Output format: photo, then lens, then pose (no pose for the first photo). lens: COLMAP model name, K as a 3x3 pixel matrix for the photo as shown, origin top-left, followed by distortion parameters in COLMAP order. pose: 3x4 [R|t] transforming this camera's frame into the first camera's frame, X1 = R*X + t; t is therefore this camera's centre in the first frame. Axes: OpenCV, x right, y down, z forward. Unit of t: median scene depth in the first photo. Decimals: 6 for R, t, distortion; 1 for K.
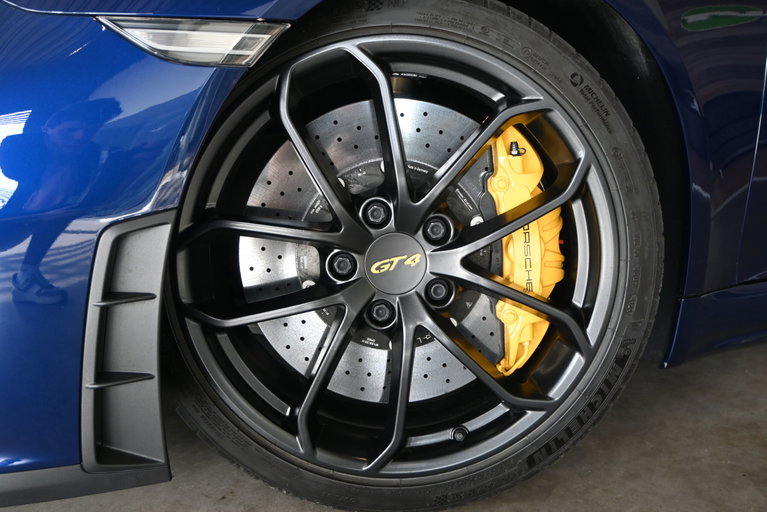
lens RADIAL K [[760.5, 0, 383.8], [0, 760.5, 256.8], [0, 0, 1]] dist [-0.034176, 0.000000]
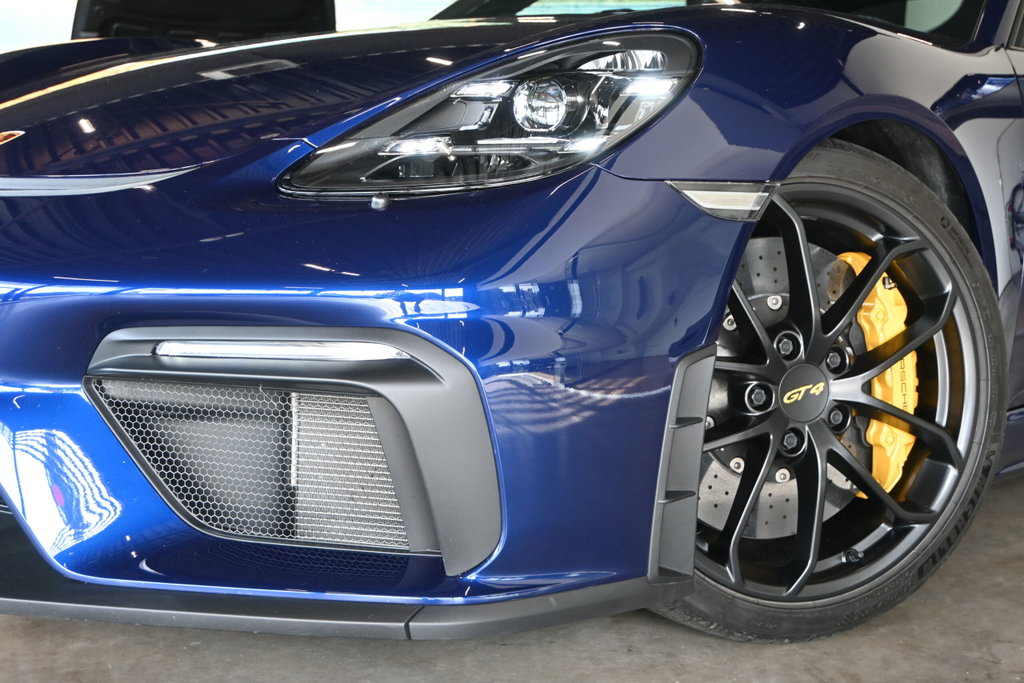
lens RADIAL K [[1500.5, 0, 511.9], [0, 1500.5, 341.7], [0, 0, 1]] dist [-0.011066, 0.000000]
pose [[0.934121, -0.032388, 0.355483, -1.106773], [0.065228, 0.994595, -0.080786, 0.080797], [-0.350945, 0.098651, 0.931185, -0.815968]]
